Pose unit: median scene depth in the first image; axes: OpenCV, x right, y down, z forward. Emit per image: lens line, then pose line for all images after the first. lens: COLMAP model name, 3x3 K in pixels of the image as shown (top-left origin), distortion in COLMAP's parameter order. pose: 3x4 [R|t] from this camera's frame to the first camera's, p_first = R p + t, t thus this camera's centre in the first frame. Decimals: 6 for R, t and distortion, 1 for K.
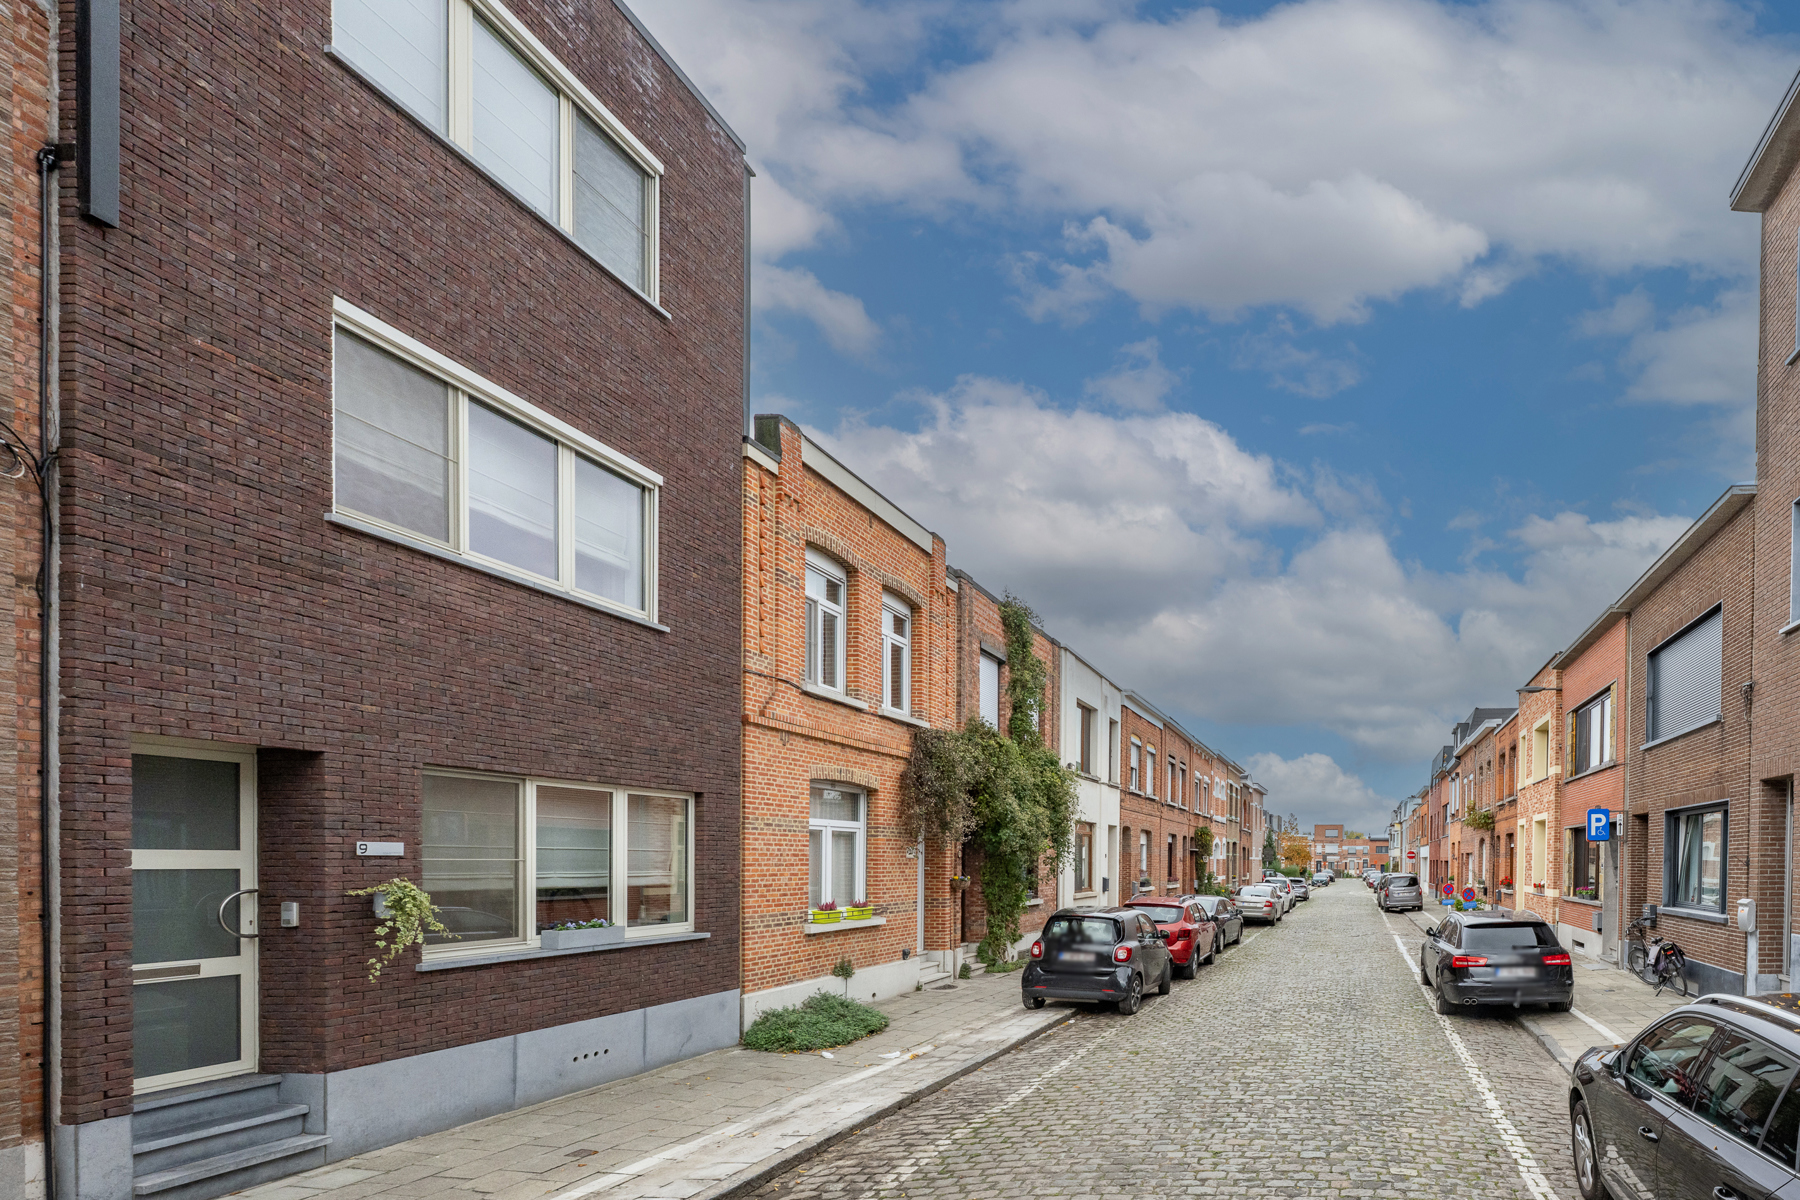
lens RADIAL K [[713.3, 0, 900.0], [0, 713.3, 600.0], [0, 0, 1]] dist [-0.000177, -0.000272]
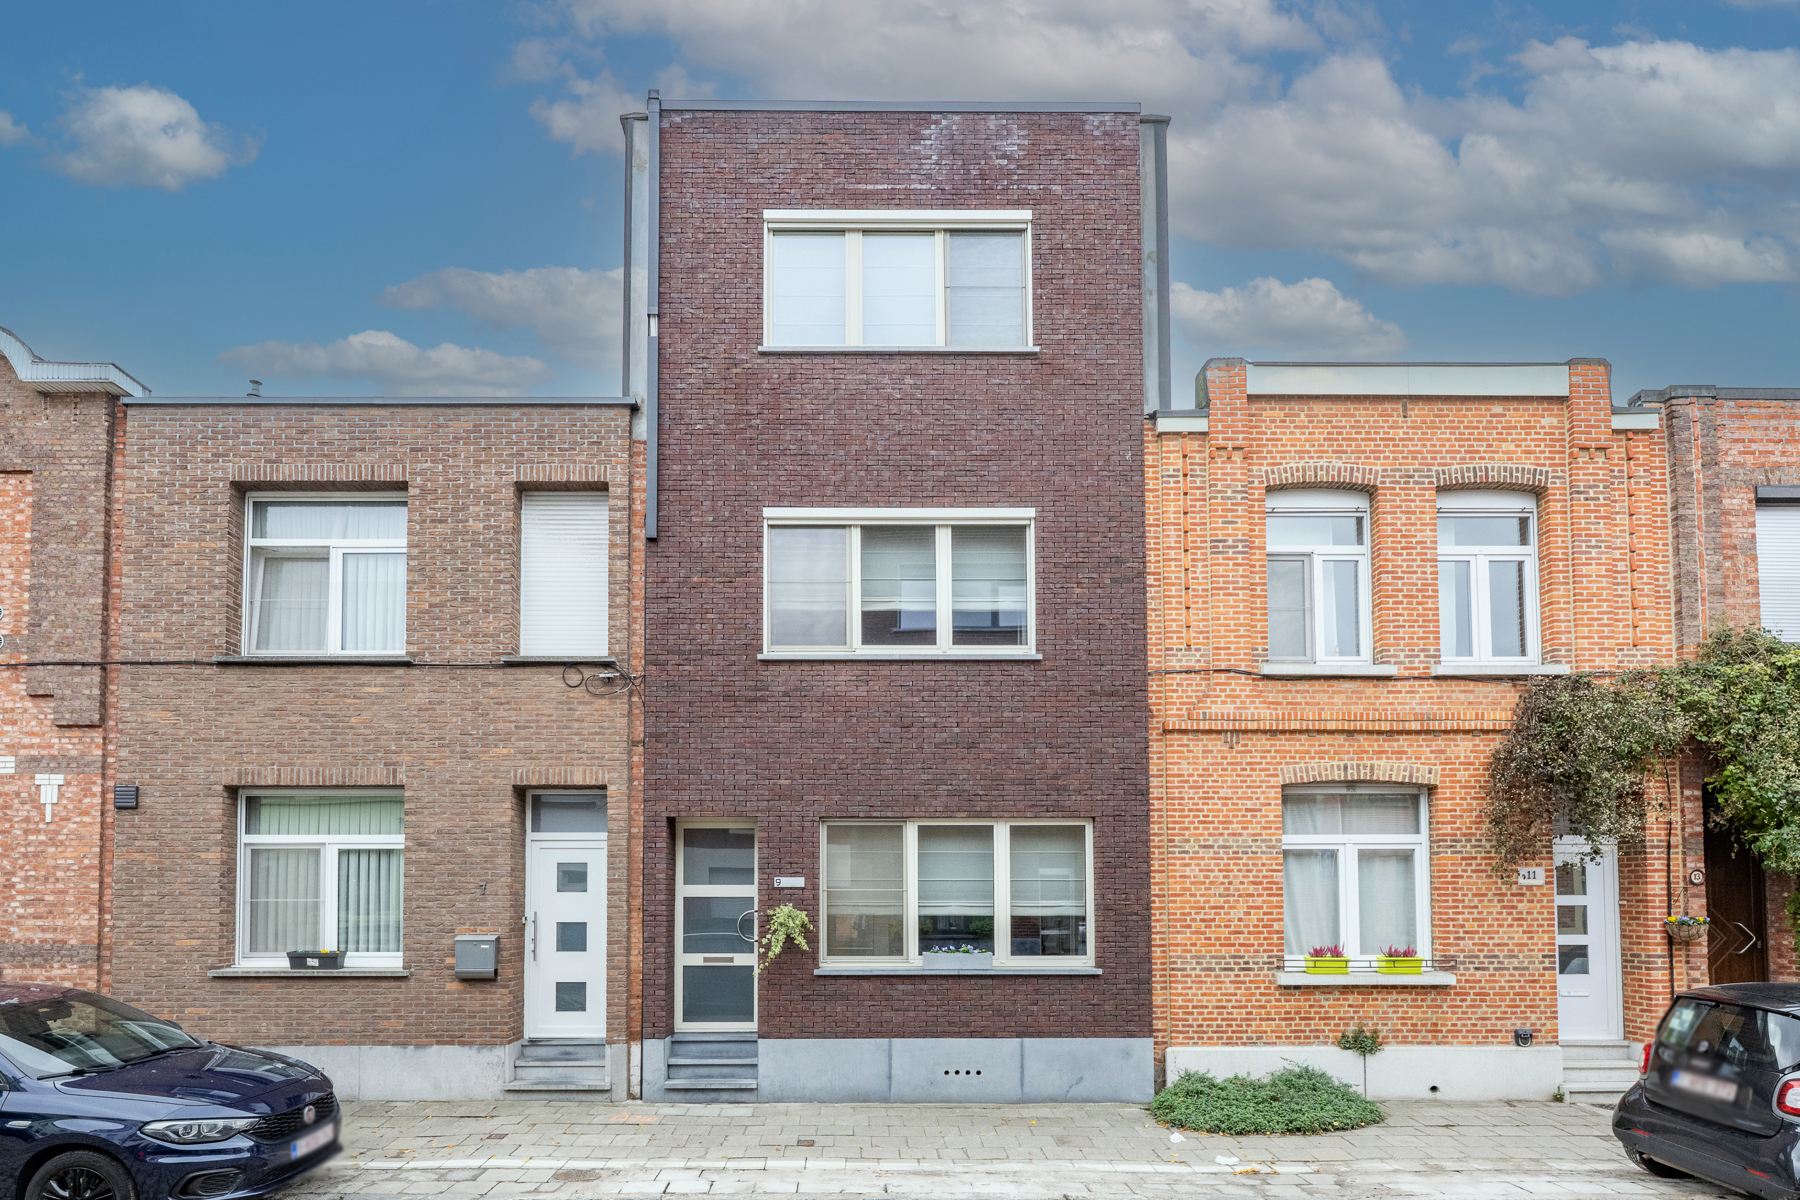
lens RADIAL K [[699.2, 0, 898.9], [0, 699.2, 672.6], [0, 0, 1]] dist [0.000404, -0.000018]
pose [[0.504088, -0.266657, -0.821455, 0.405891], [0.297276, 0.946593, -0.124854, 0.142475], [0.810877, -0.181262, 0.556437, 0.358117]]
